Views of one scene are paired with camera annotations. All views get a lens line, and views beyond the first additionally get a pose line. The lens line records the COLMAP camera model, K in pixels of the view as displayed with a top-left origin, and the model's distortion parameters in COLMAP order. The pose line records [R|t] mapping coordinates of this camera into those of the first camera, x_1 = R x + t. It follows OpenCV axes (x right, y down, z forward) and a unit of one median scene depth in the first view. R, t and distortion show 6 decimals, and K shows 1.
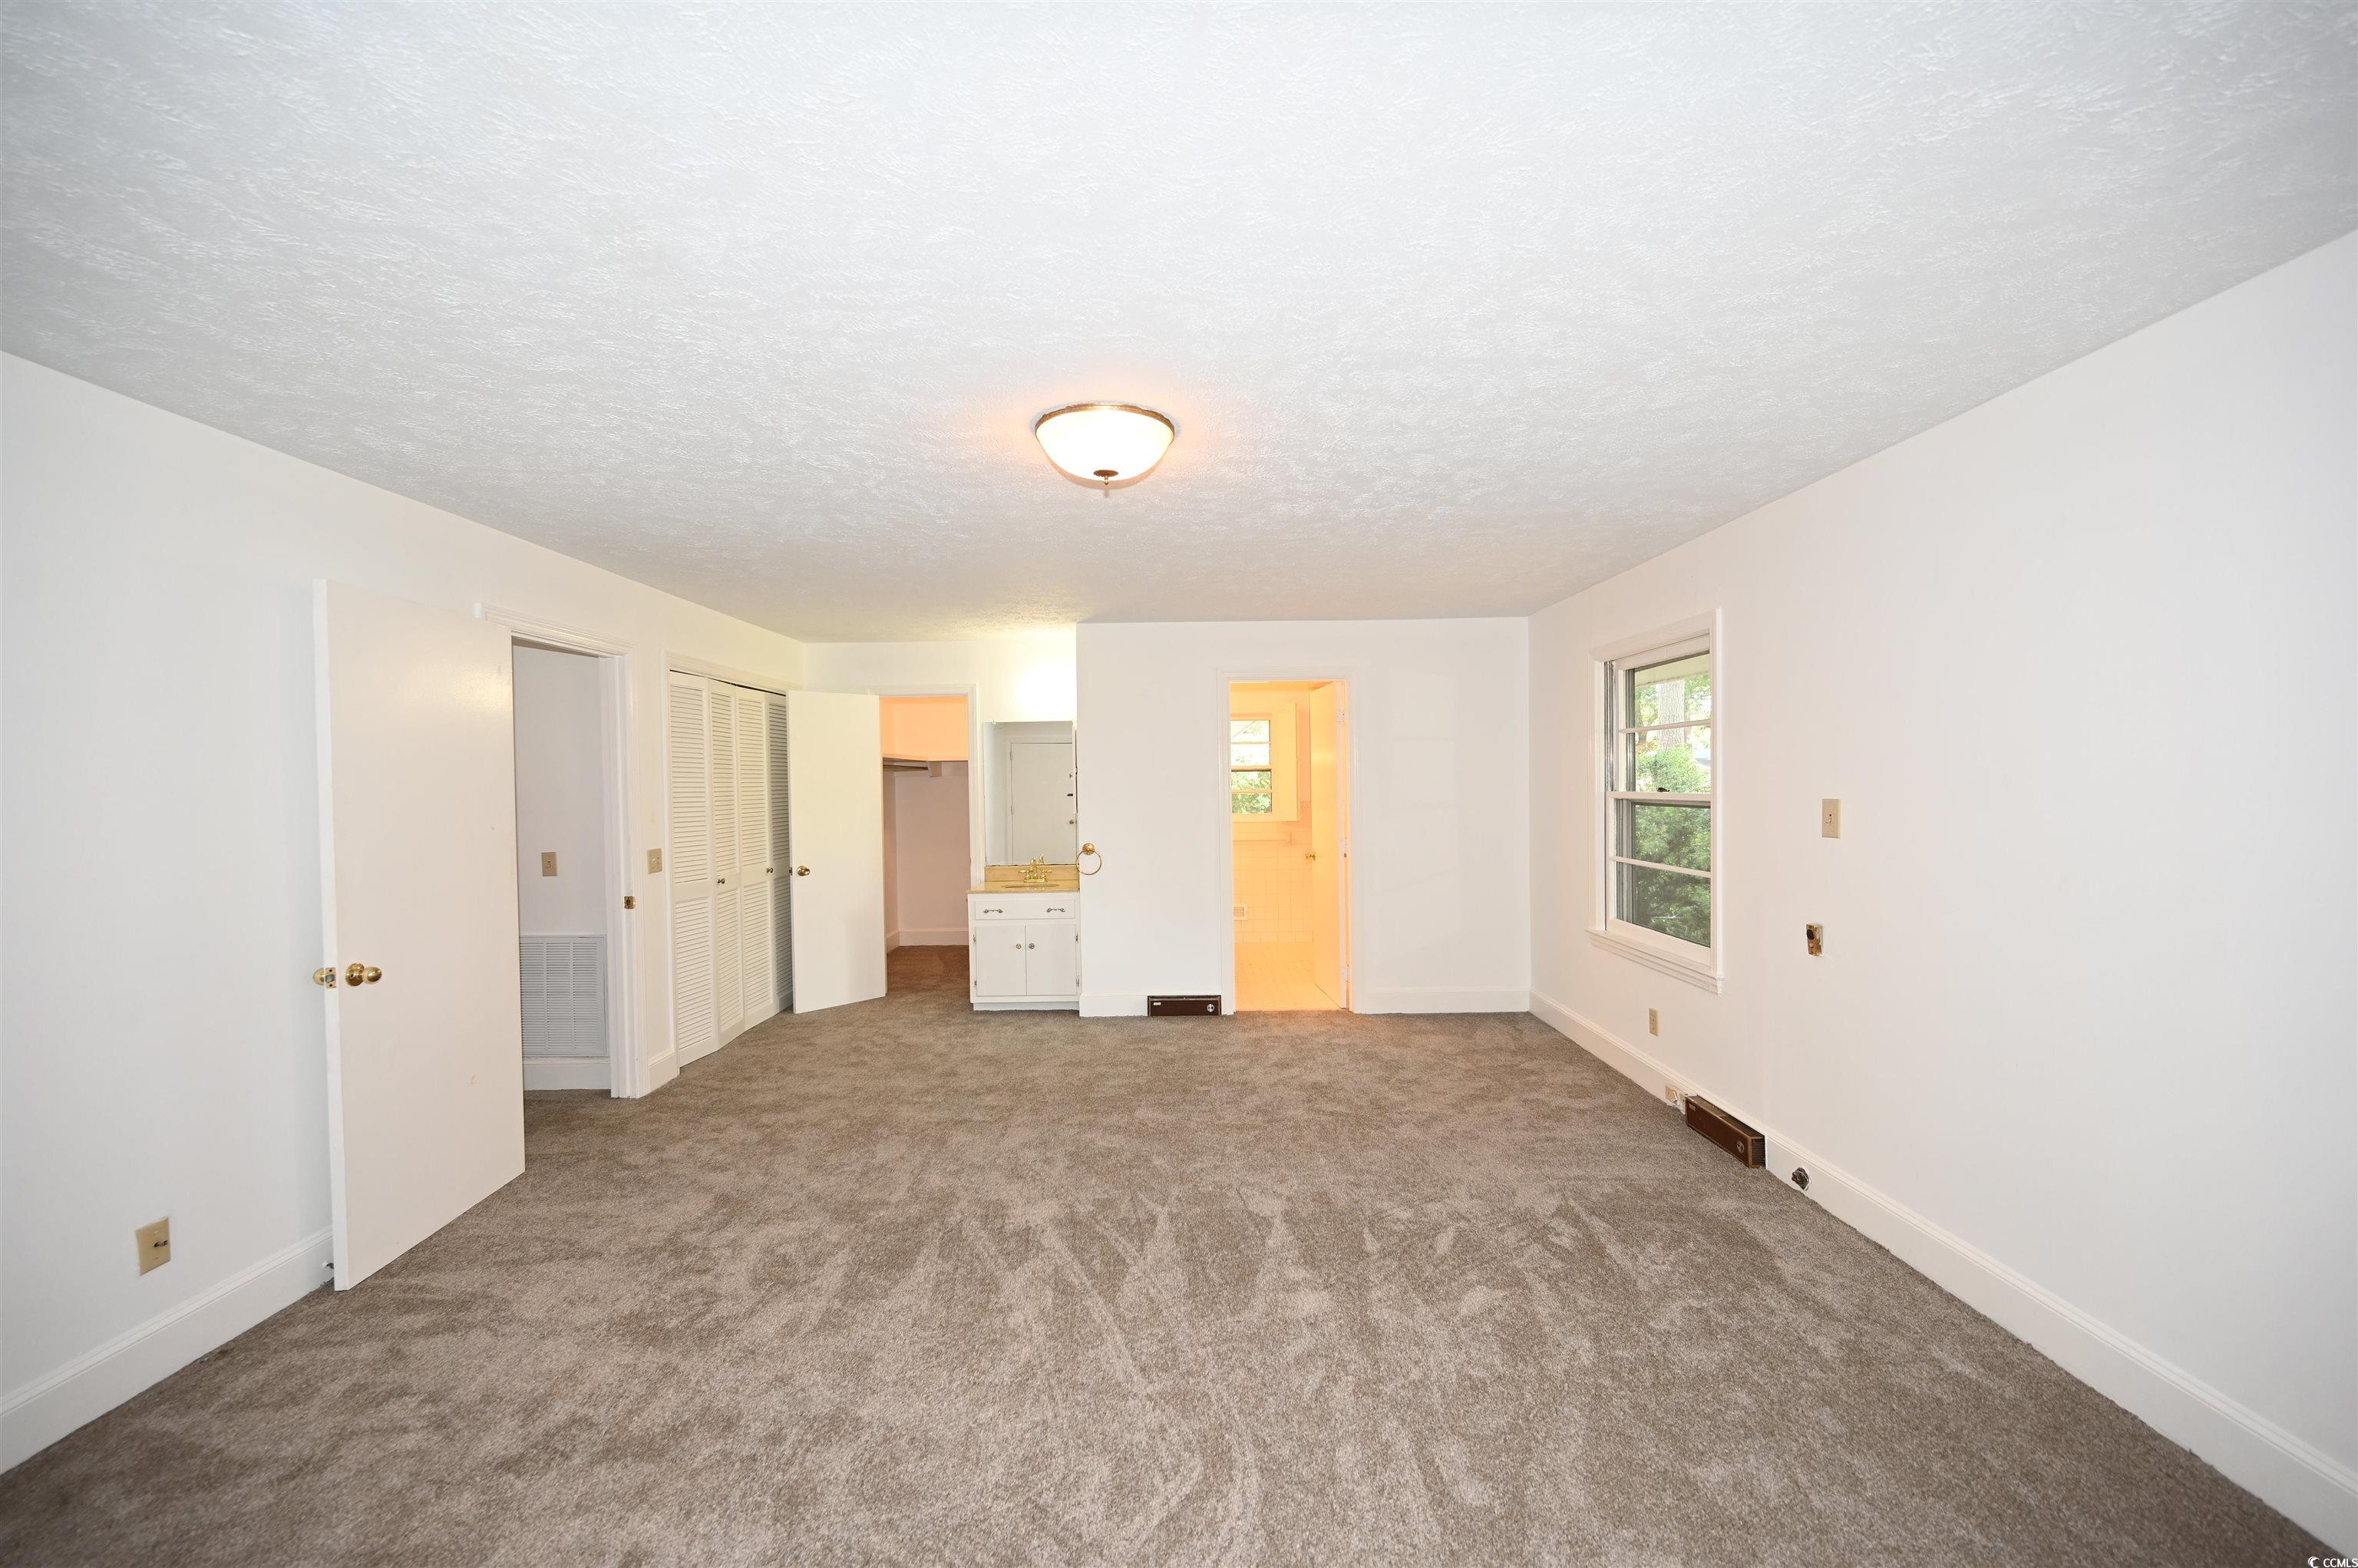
lens RADIAL K [[927.5, 0, 1175.1], [0, 927.5, 798.0], [0, 0, 1]] dist [-0.002460, 0.000628]
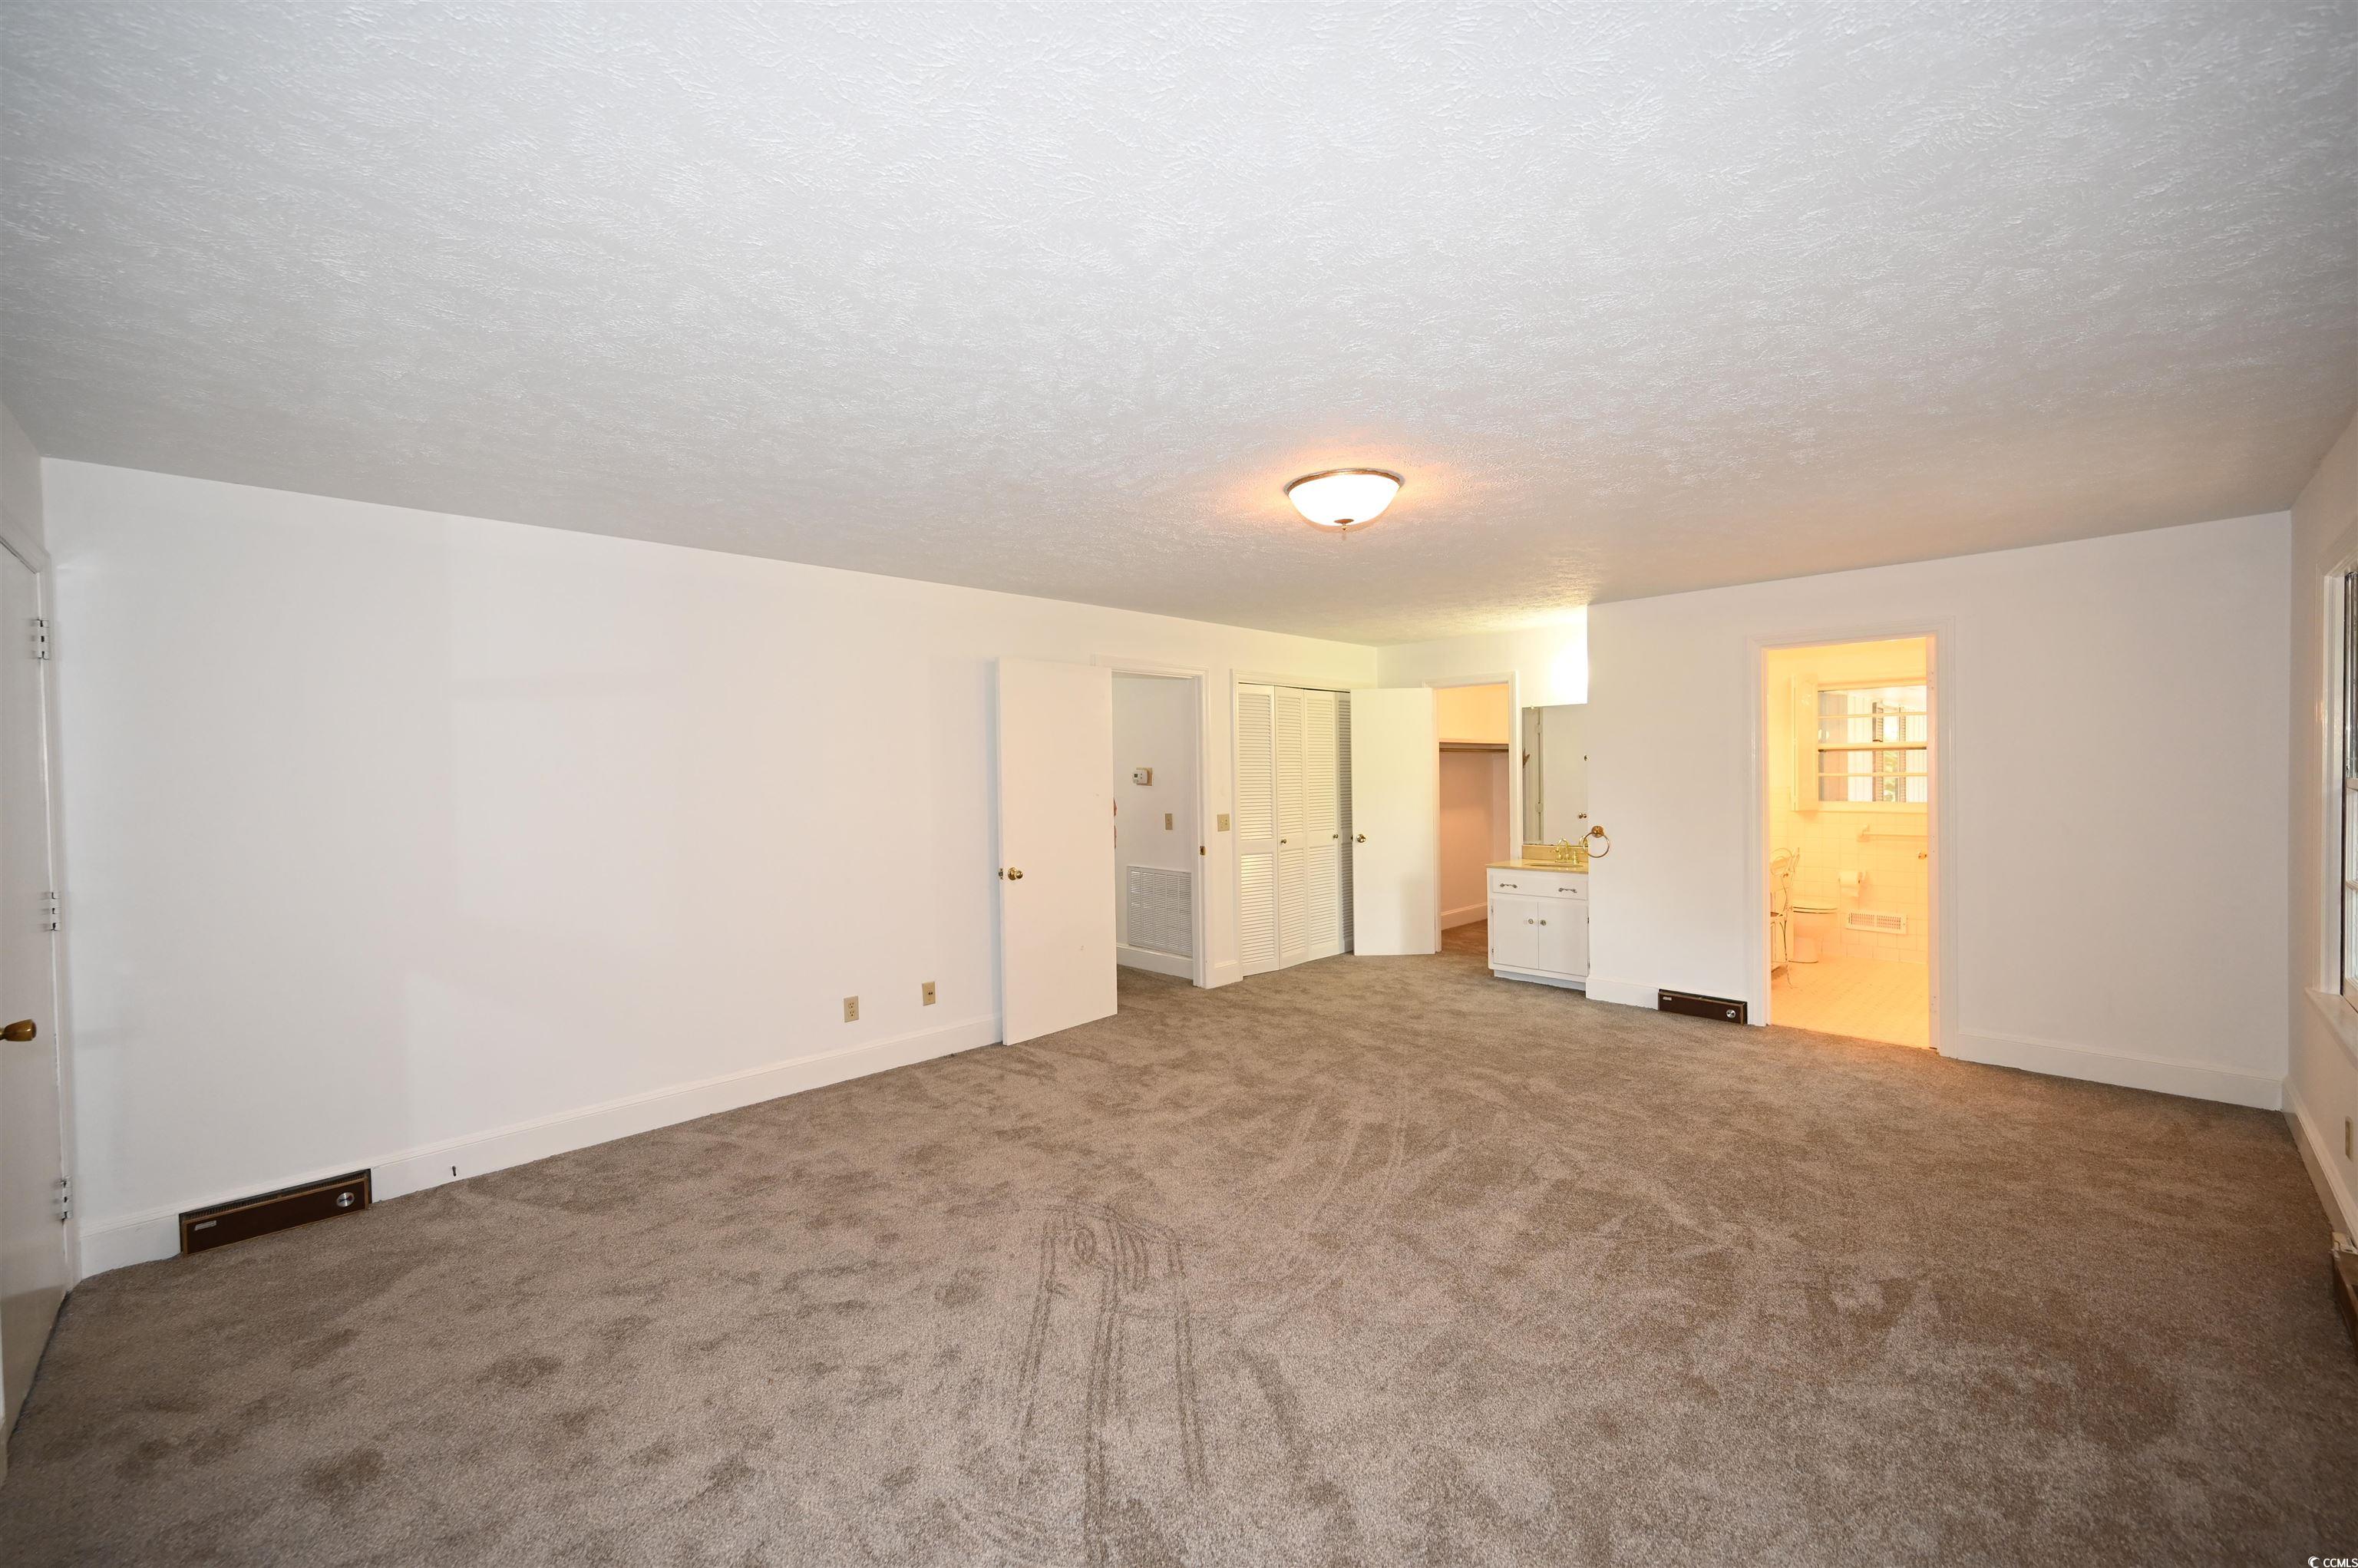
lens RADIAL K [[927.5, 0, 1171.9], [0, 927.5, 790.2], [0, 0, 1]] dist [-0.002460, 0.000628]
pose [[0.700342, 0.017395, -0.713596, 0.436719], [-0.007816, 0.999830, 0.016701, -0.003521], [0.713765, -0.006119, 0.700358, -0.031288]]
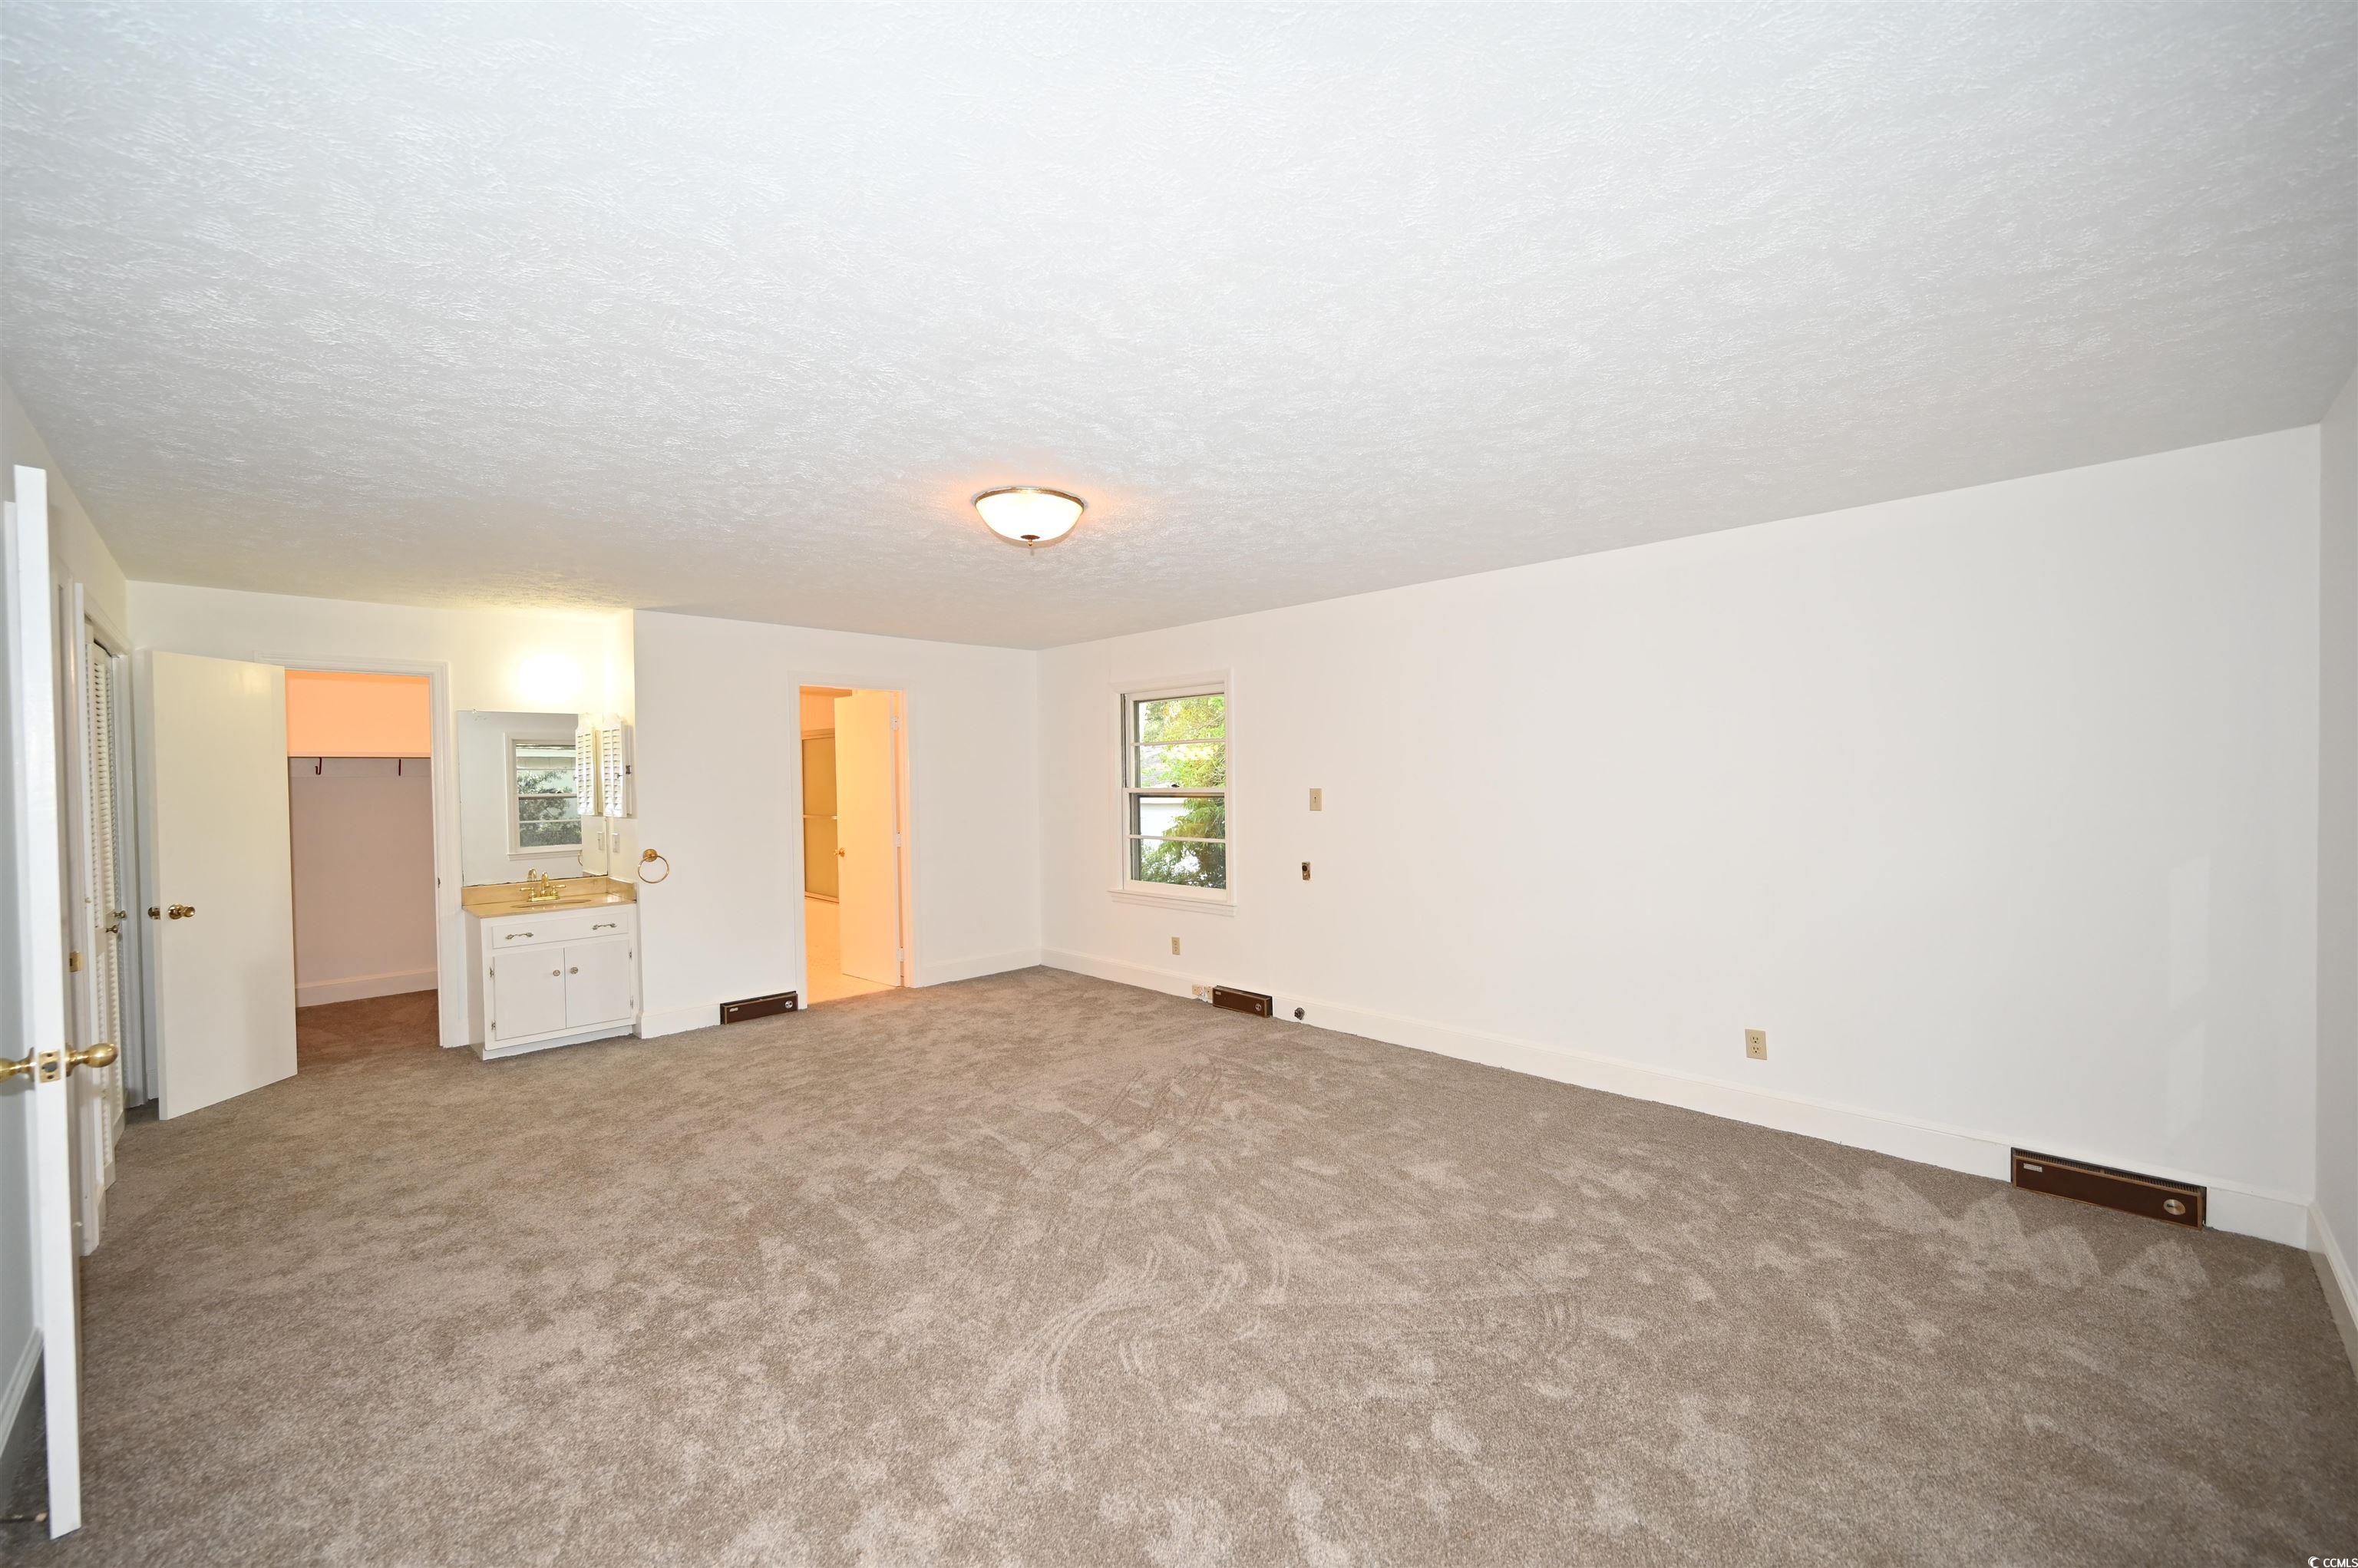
lens RADIAL K [[927.5, 0, 1177.8], [0, 927.5, 787.1], [0, 0, 1]] dist [-0.002460, 0.000628]
pose [[0.704318, -0.004301, 0.709872, -0.560189], [0.018370, 0.999757, -0.012169, 0.011842], [-0.709647, 0.021611, 0.704226, -0.033935]]
